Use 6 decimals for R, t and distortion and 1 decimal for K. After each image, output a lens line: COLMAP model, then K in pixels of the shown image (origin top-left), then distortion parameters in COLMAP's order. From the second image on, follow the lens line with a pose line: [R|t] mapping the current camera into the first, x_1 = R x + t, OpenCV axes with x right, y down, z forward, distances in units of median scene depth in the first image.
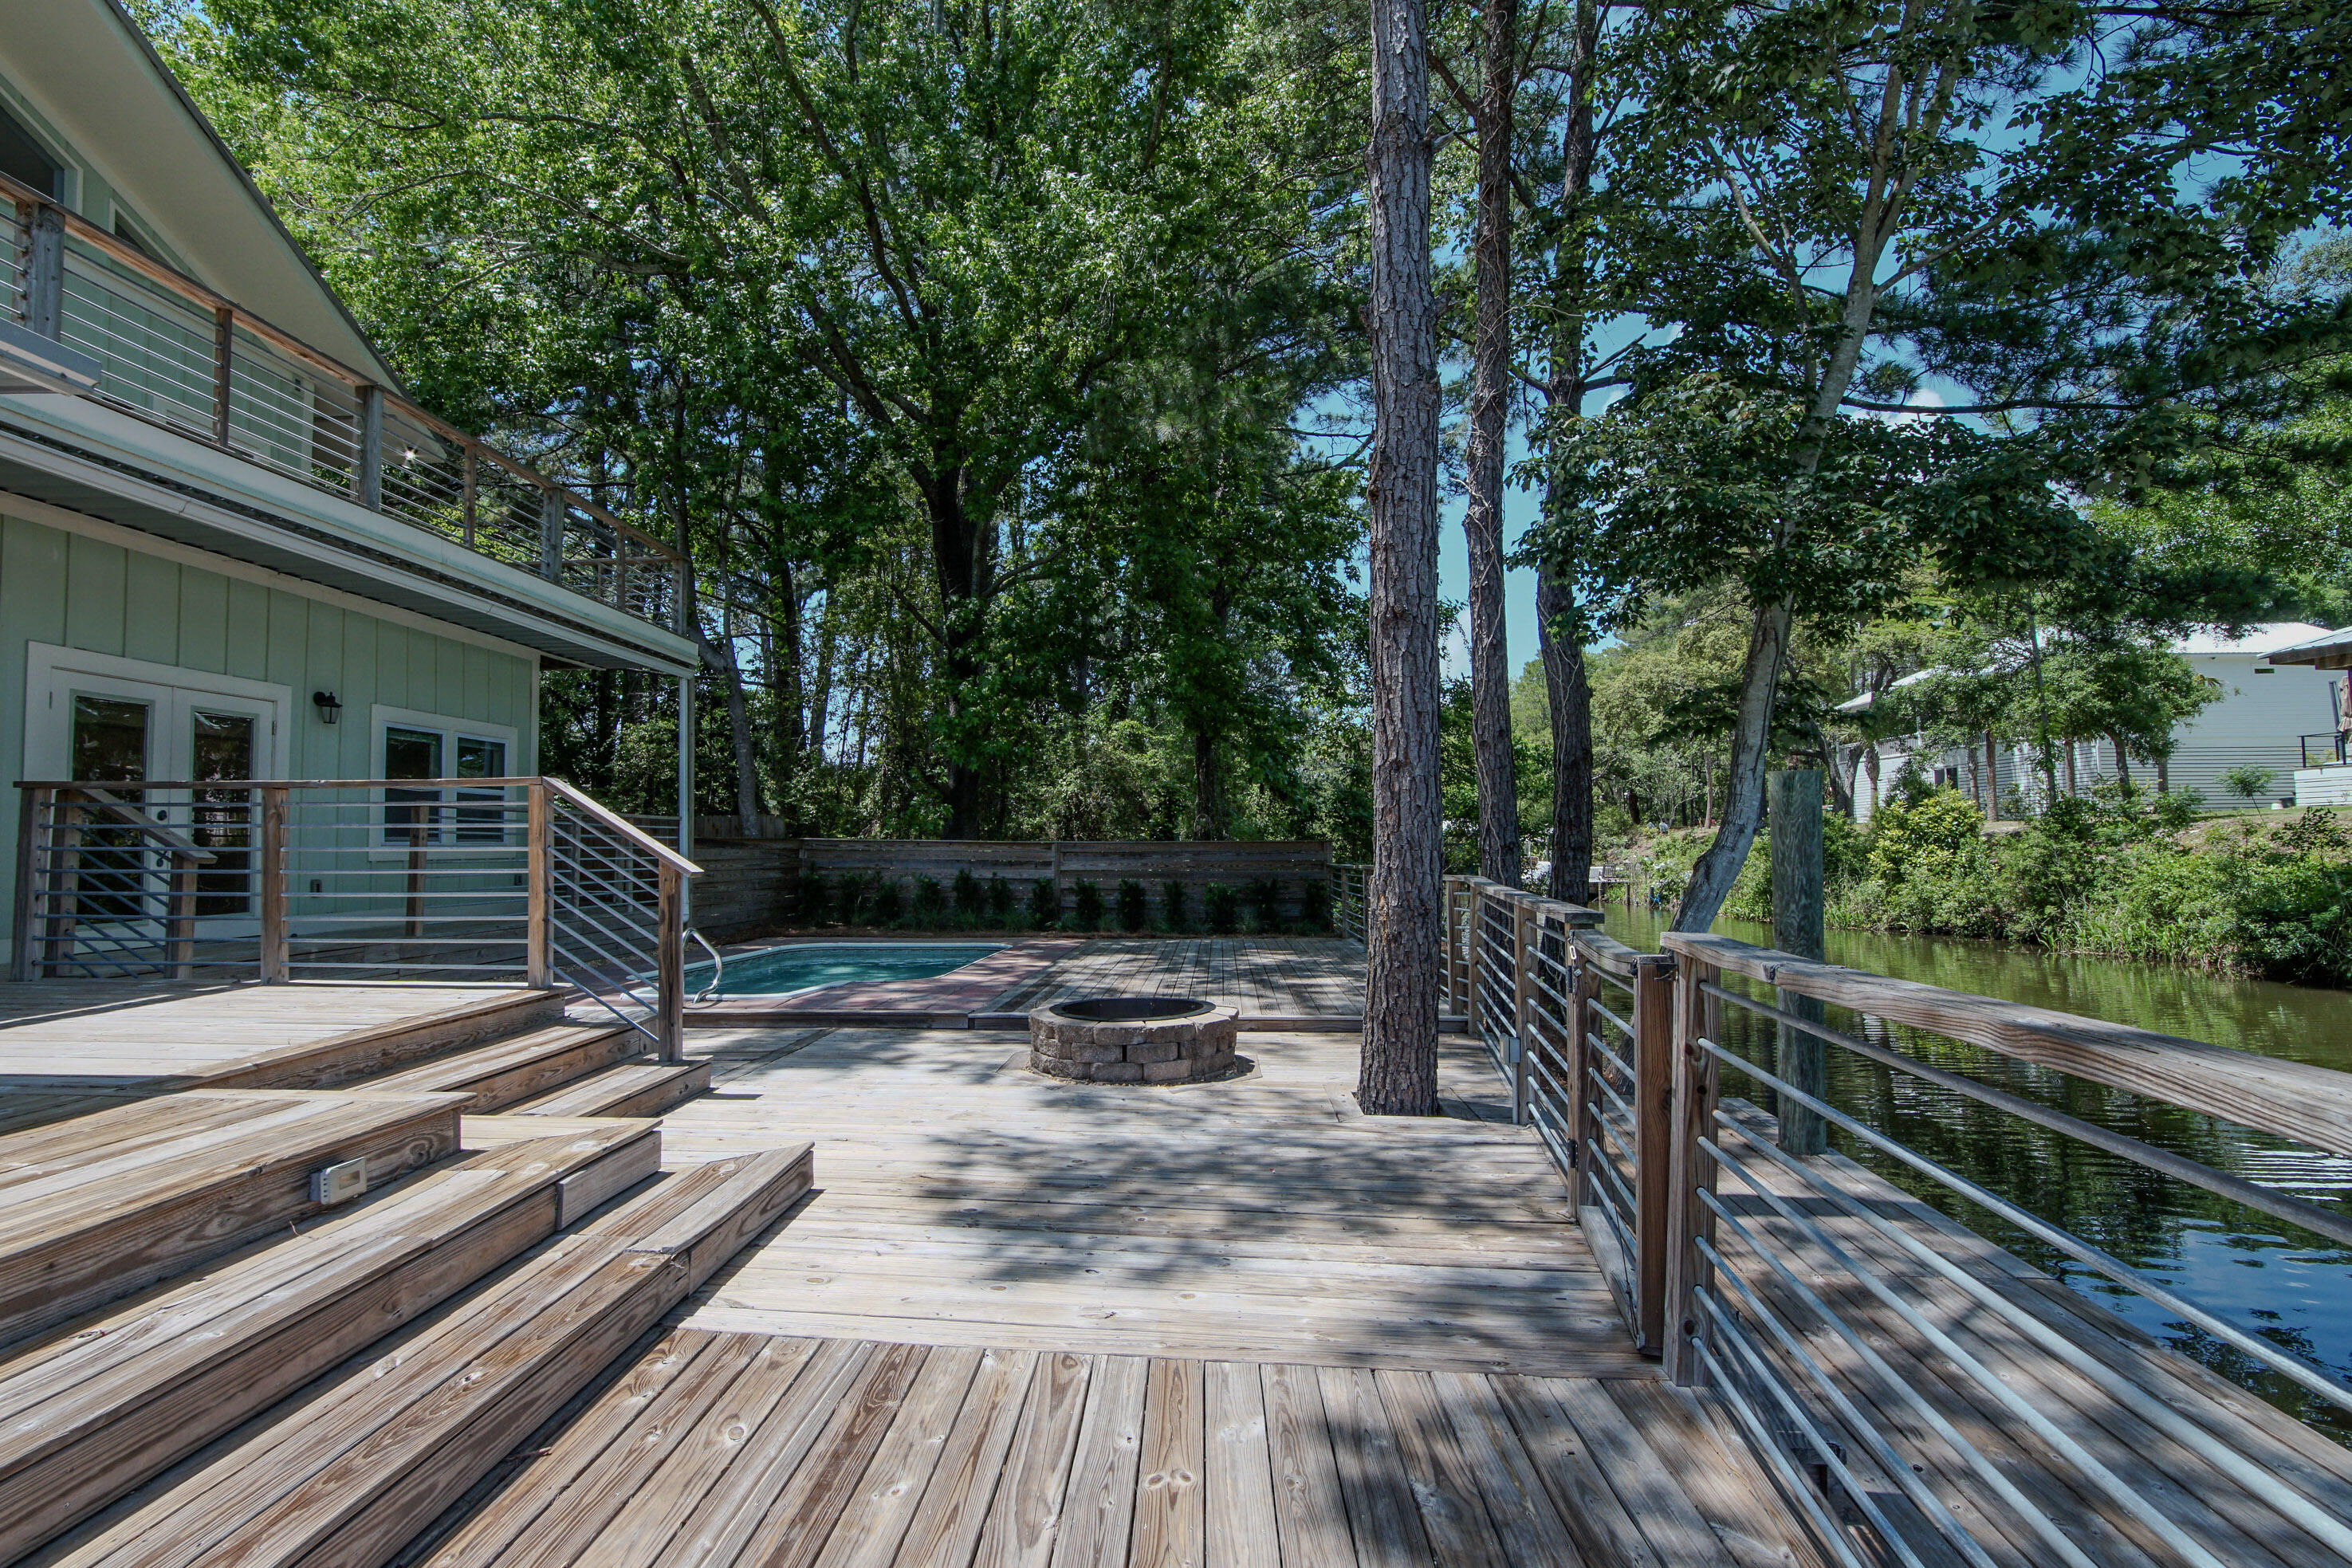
lens RADIAL K [[1057.3, 0, 1152.1], [0, 1057.3, 795.8], [0, 0, 1]] dist [-0.049253, 0.013137]
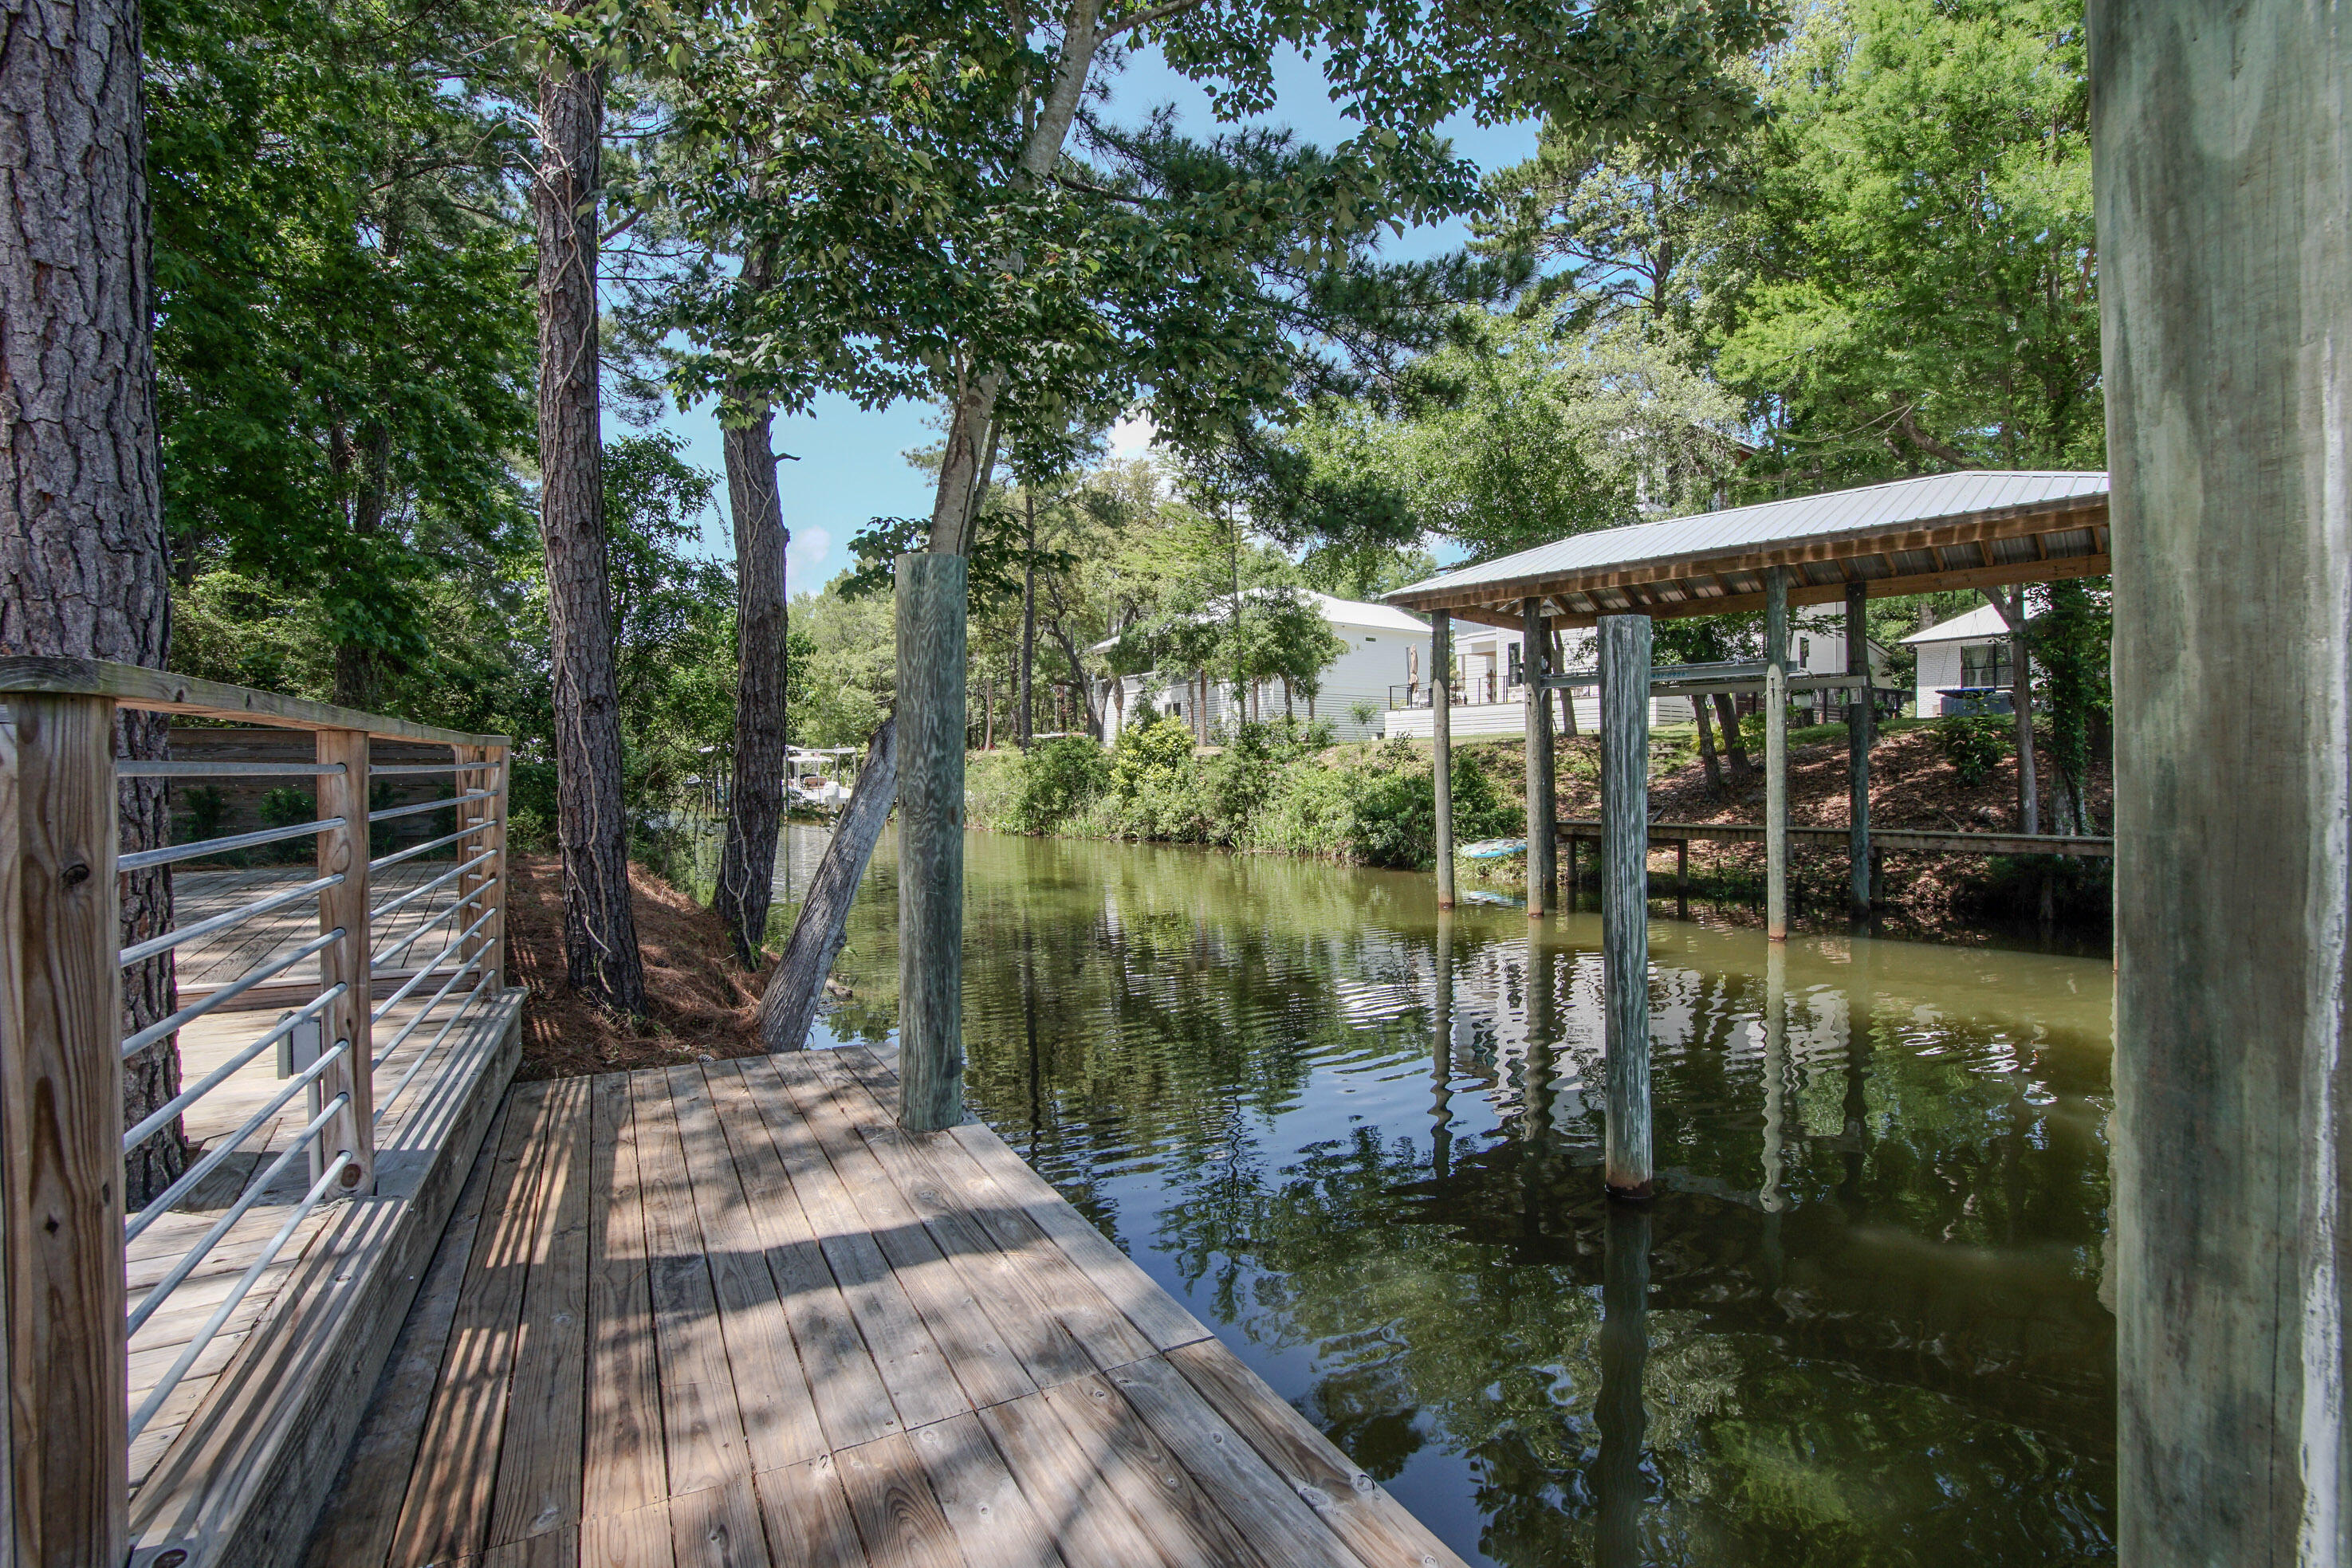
lens RADIAL K [[1048.6, 0, 1172.1], [0, 1048.6, 772.3], [0, 0, 1]] dist [-0.025465, -0.000063]
pose [[0.794049, 0.004778, 0.607835, 0.069289], [-0.033313, 0.998808, 0.035668, 0.017047], [-0.606940, -0.048571, 0.793262, 0.076945]]
